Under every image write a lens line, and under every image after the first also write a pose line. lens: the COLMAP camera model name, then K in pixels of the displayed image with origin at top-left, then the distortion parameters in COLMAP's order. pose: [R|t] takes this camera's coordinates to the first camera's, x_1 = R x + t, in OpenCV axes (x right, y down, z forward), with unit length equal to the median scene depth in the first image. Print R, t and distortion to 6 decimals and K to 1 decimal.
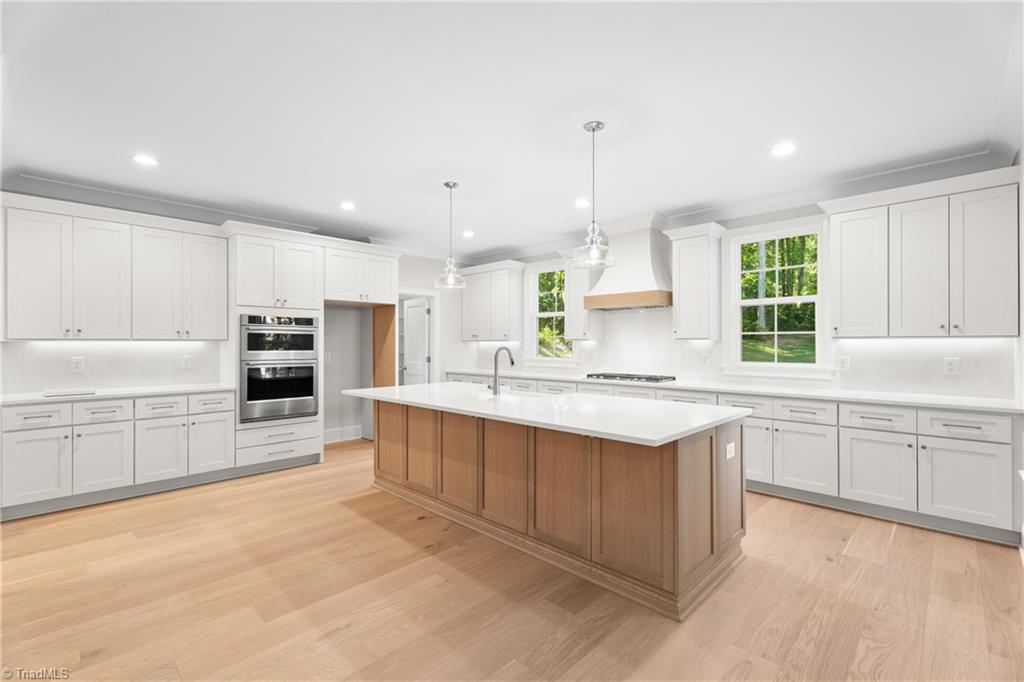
lens RADIAL K [[456.4, 0, 511.1], [0, 456.4, 342.5], [0, 0, 1]] dist [0.009462, -0.000058]
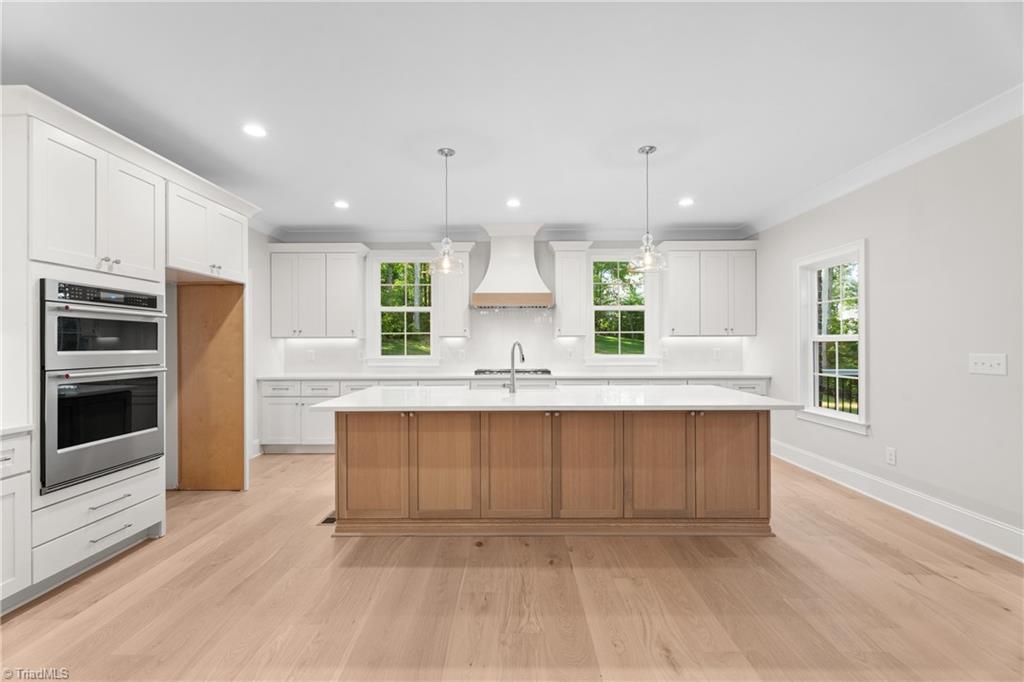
lens RADIAL K [[456.4, 0, 511.0], [0, 456.4, 343.0], [0, 0, 1]] dist [0.009462, -0.000058]
pose [[0.714519, -0.001633, 0.699615, -0.584008], [0.000882, 0.999999, 0.001434, 0.008565], [-0.699616, -0.000407, 0.714519, 0.278233]]
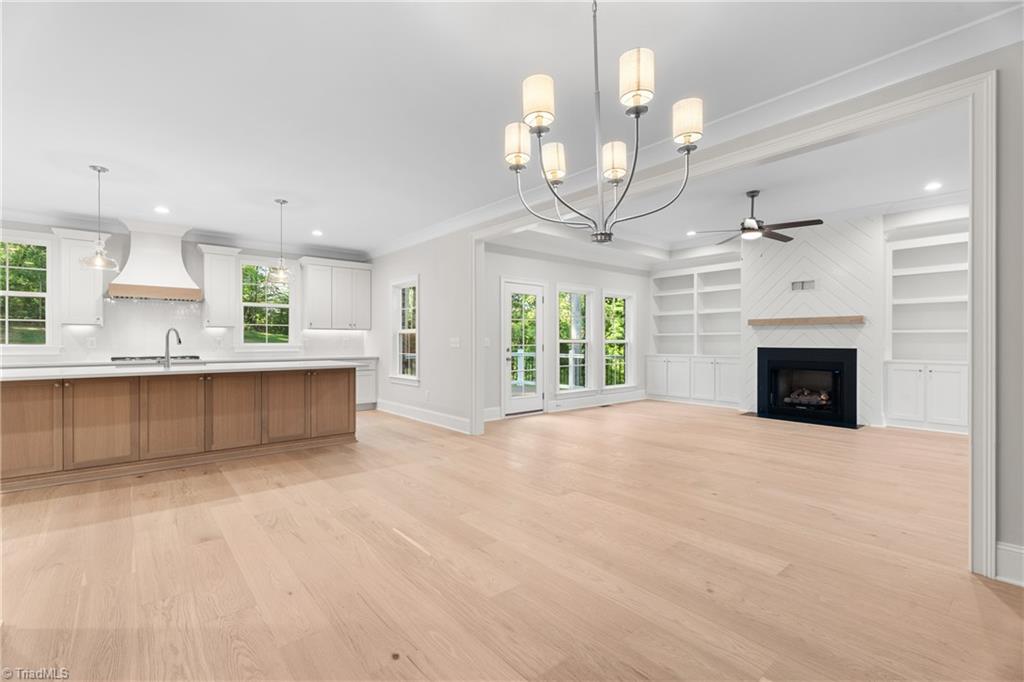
lens RADIAL K [[456.4, 0, 507.6], [0, 456.4, 342.5], [0, 0, 1]] dist [0.009462, -0.000058]
pose [[0.100970, -0.001877, 0.994888, -0.970636], [-0.004090, 0.999989, 0.002301, 0.035400], [-0.994881, -0.004302, 0.100961, -0.017124]]
